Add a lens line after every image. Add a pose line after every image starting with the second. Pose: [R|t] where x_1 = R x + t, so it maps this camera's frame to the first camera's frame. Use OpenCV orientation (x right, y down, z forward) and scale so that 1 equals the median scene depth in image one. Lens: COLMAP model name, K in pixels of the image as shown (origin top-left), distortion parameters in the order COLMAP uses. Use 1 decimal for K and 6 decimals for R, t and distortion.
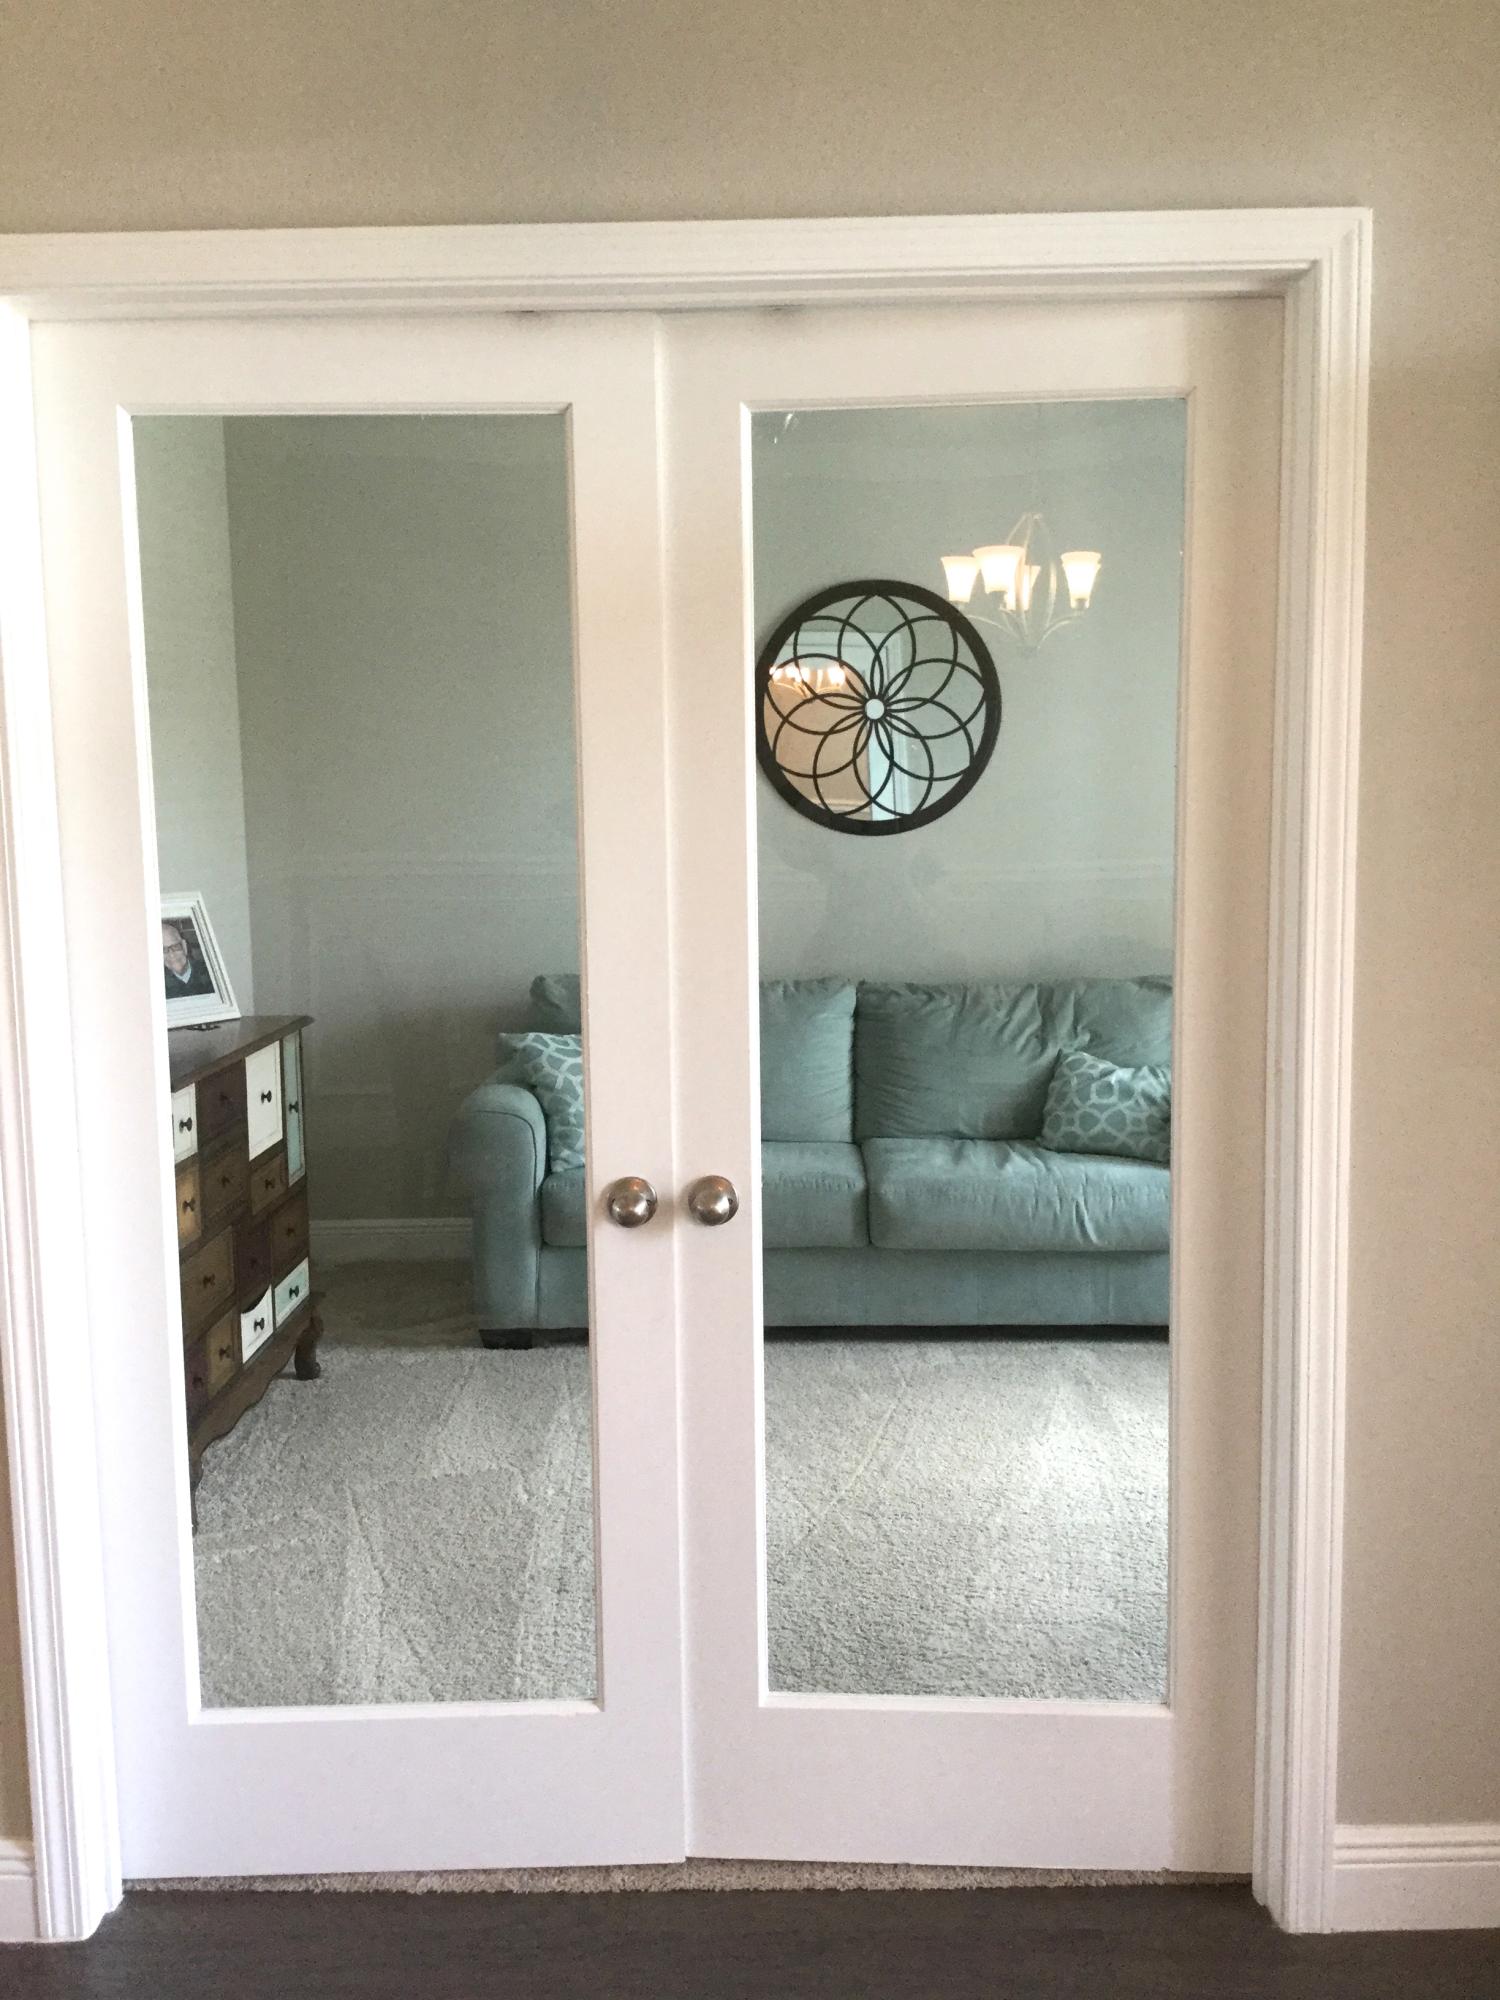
lens RADIAL K [[1817.5, 0, 750.0], [0, 1817.5, 1000.0], [0, 0, 1]] dist [0.144780, -0.288237]
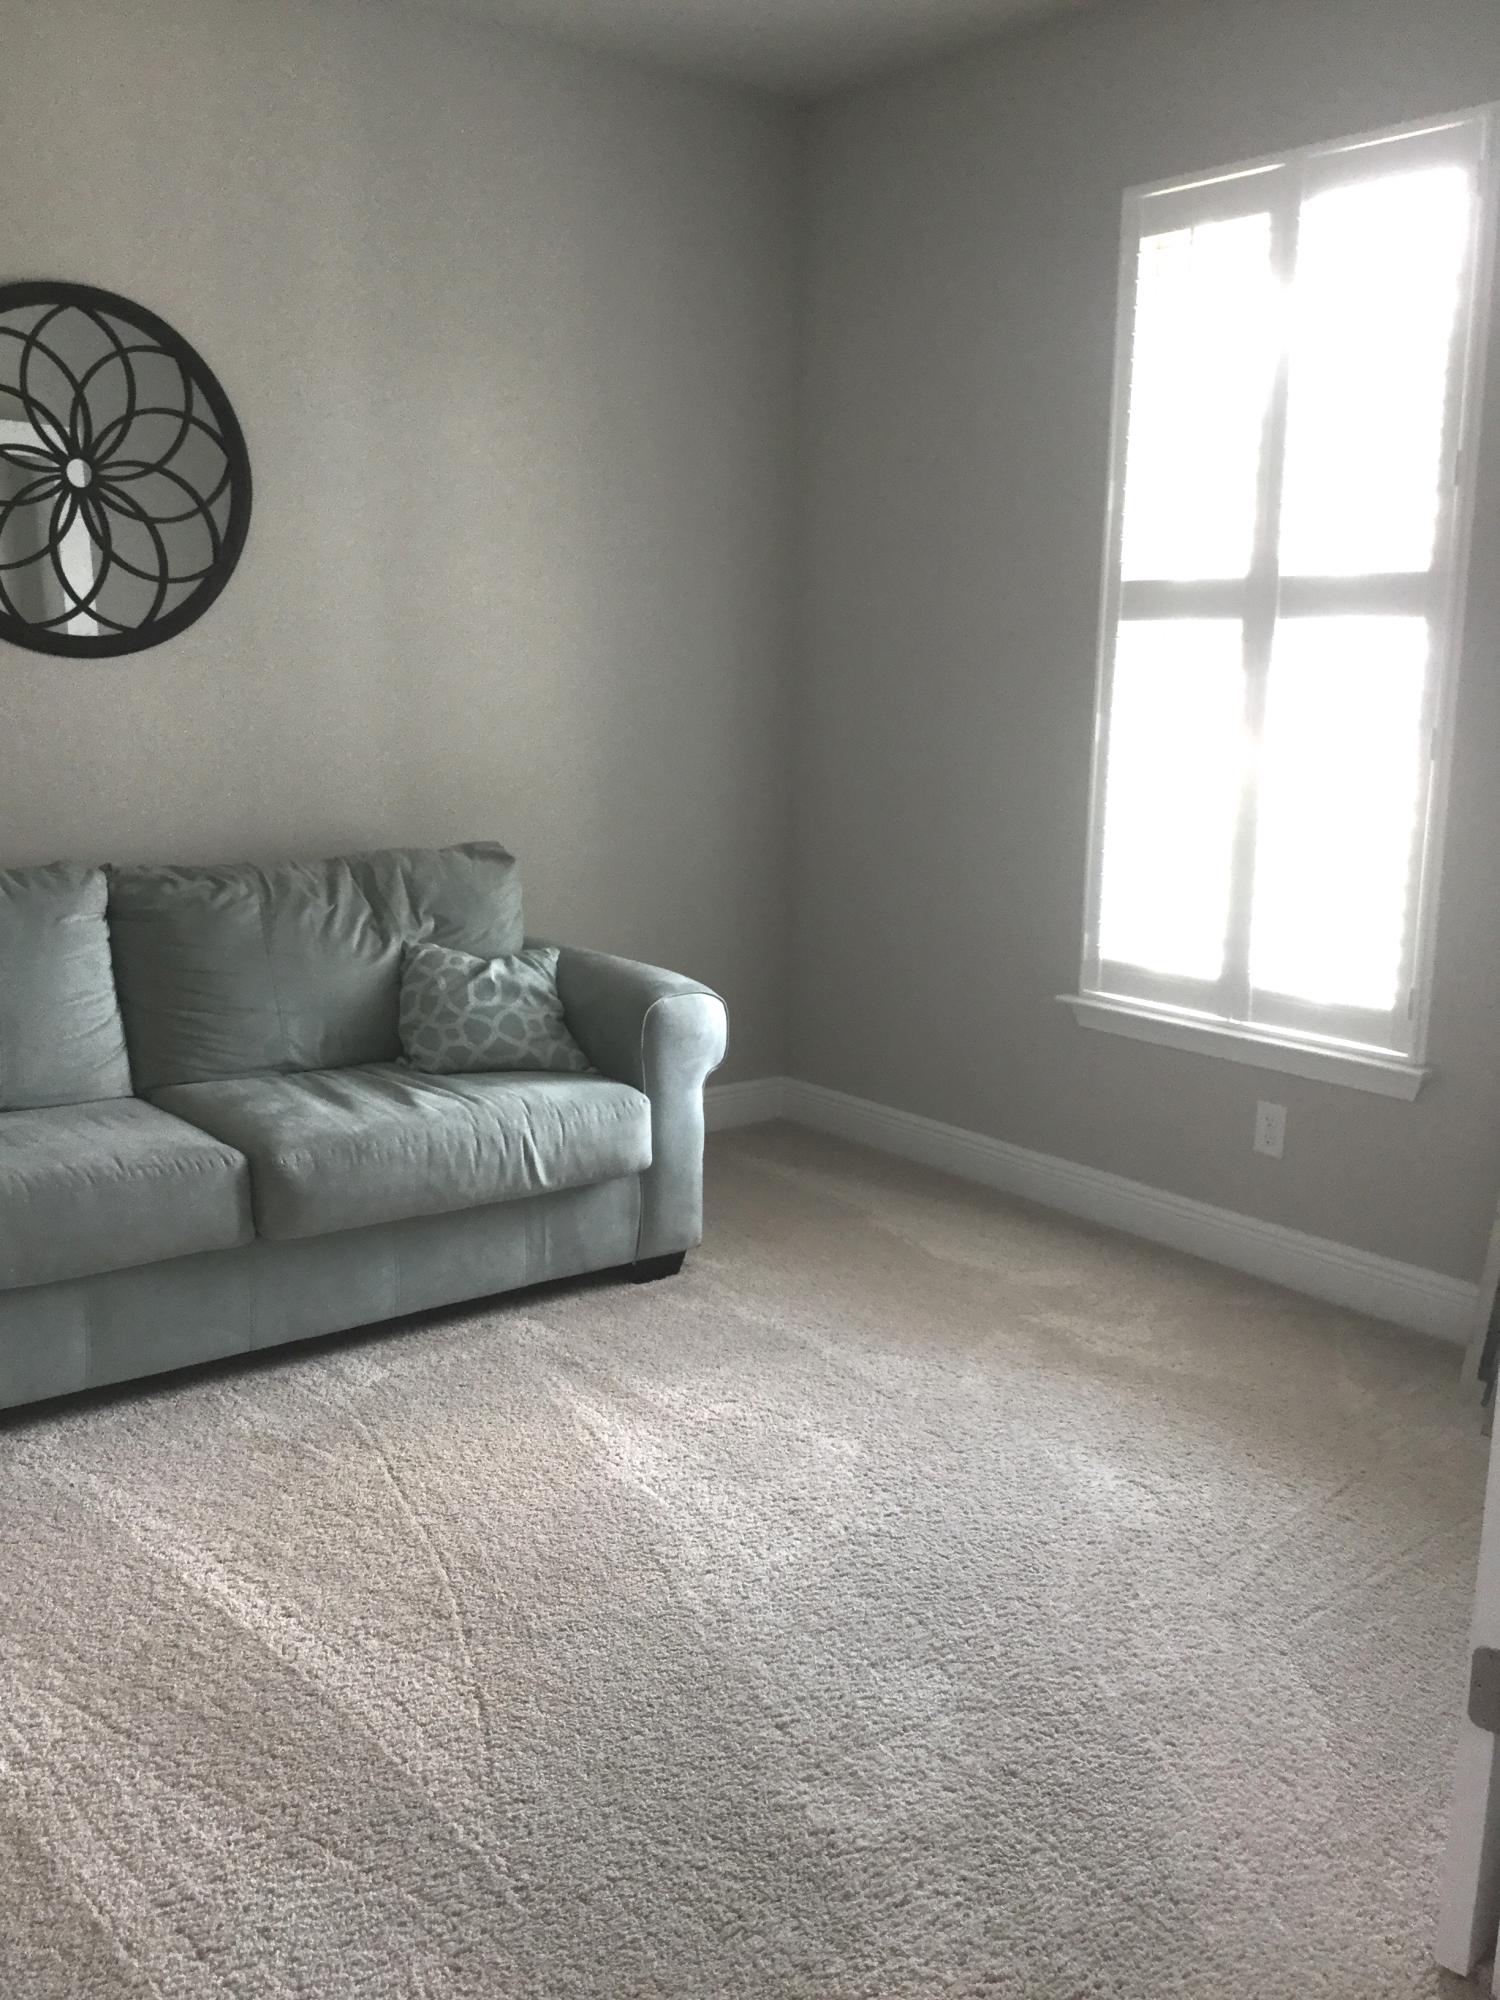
lens RADIAL K [[1817.5, 0, 750.0], [0, 1817.5, 1000.0], [0, 0, 1]] dist [0.144780, -0.288237]
pose [[0.786565, -0.095303, 0.610109, -0.198610], [0.050977, 0.994668, 0.089652, -0.011058], [-0.615399, -0.039416, 0.787229, 0.311204]]
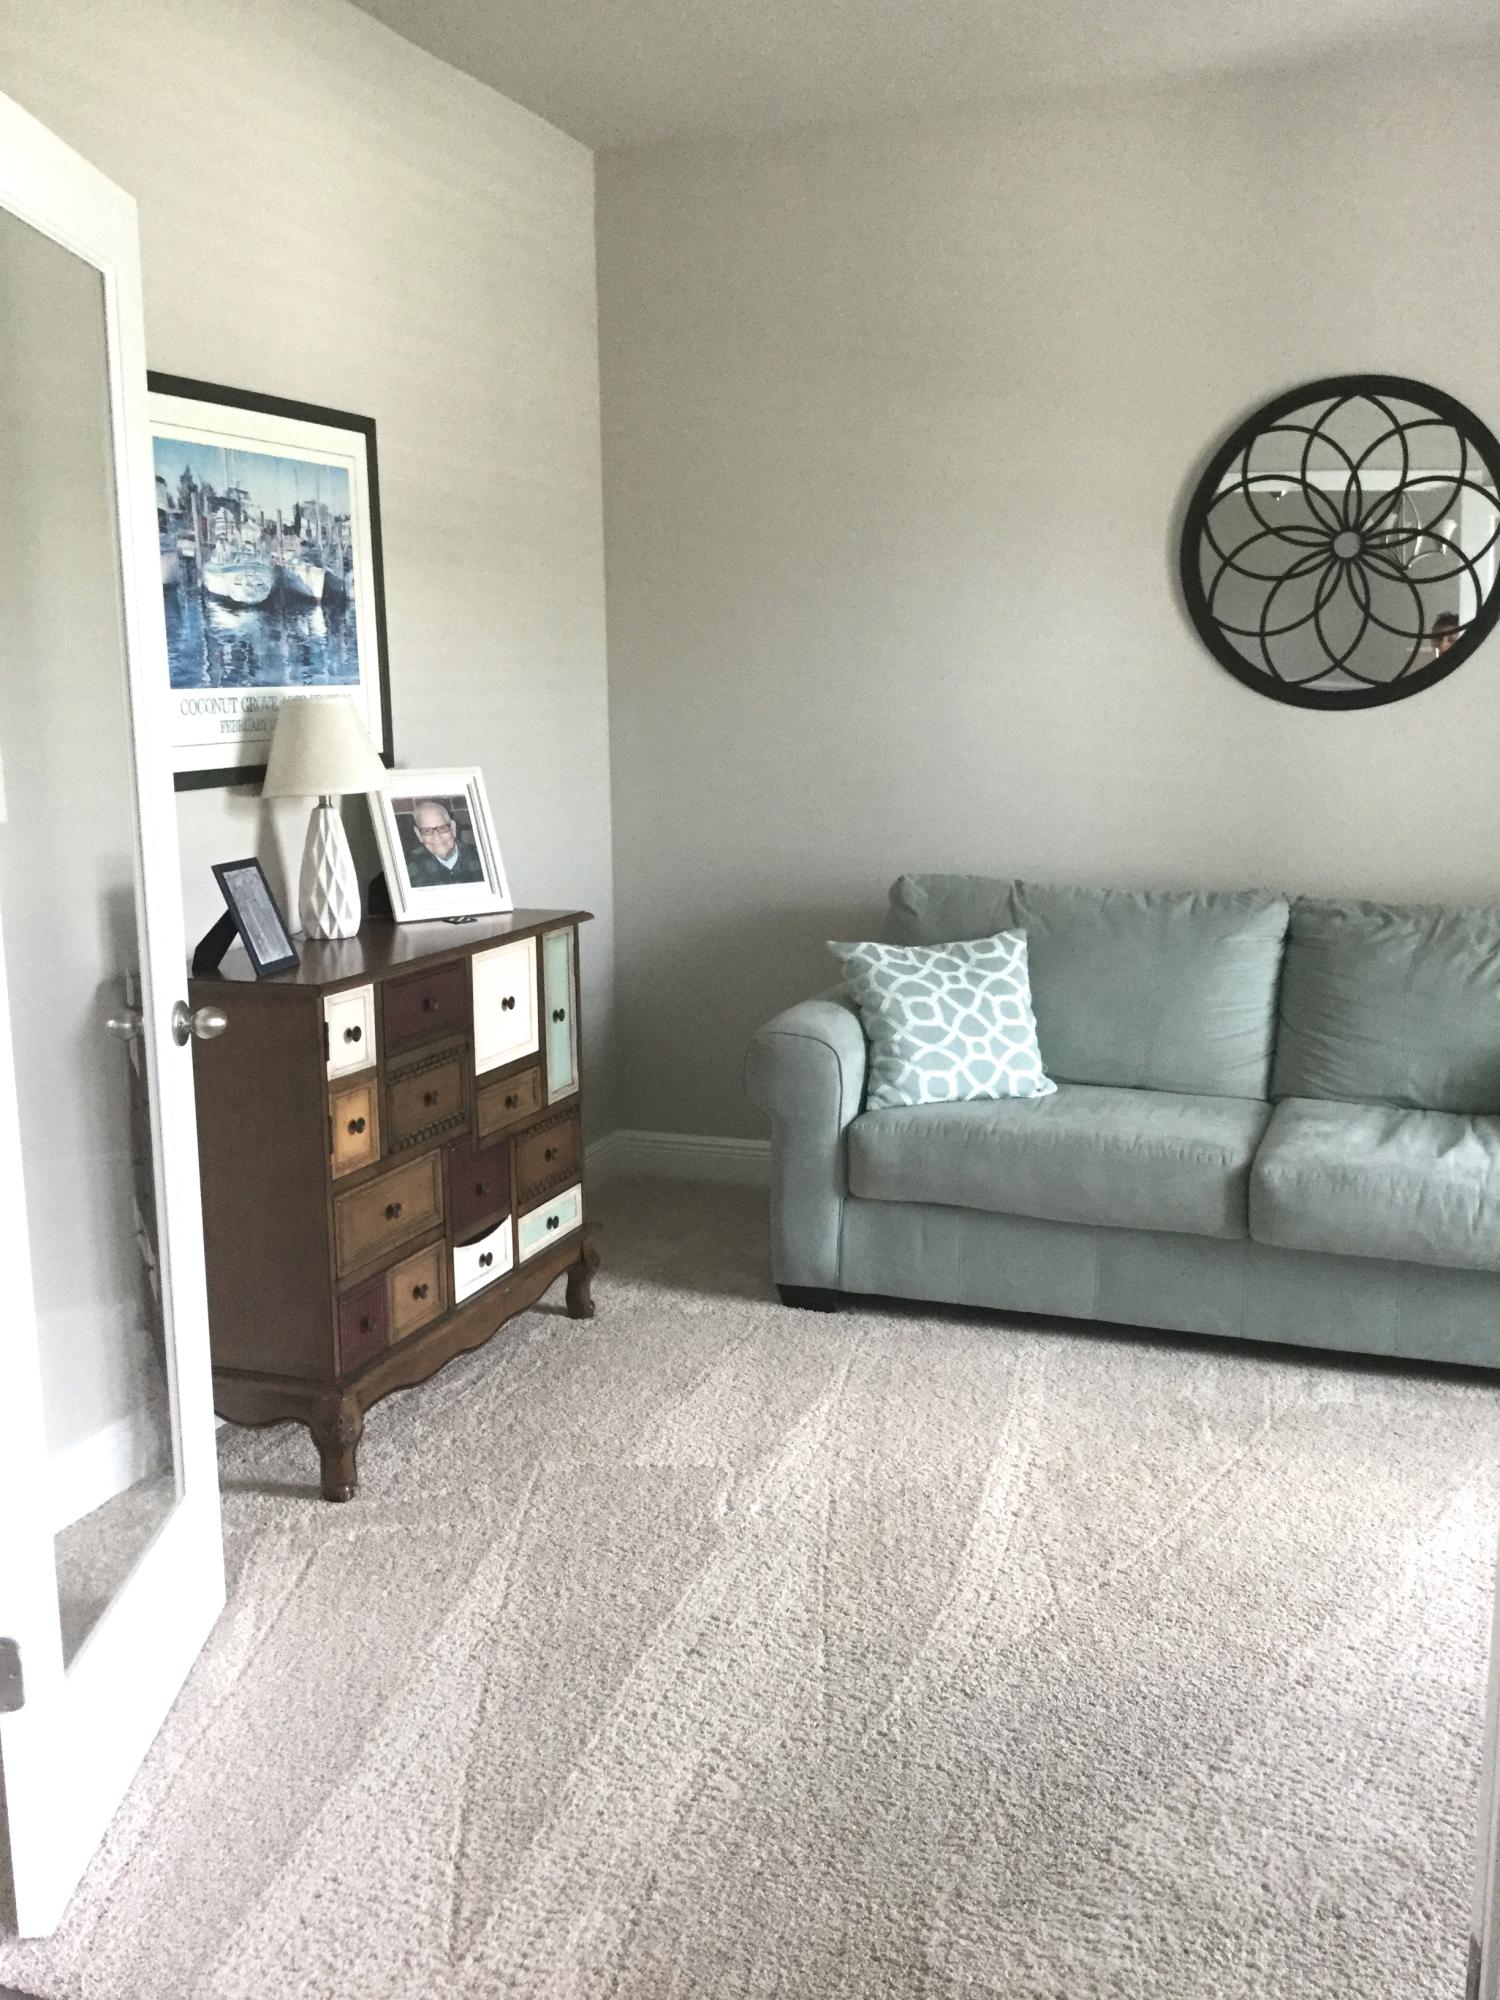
lens RADIAL K [[1817.5, 0, 750.0], [0, 1817.5, 1000.0], [0, 0, 1]] dist [0.144780, -0.288237]
pose [[0.940149, 0.062031, -0.335069, 0.116038], [-0.041453, 0.996808, 0.068228, -0.010986], [0.338232, -0.050255, 0.939720, 0.186302]]
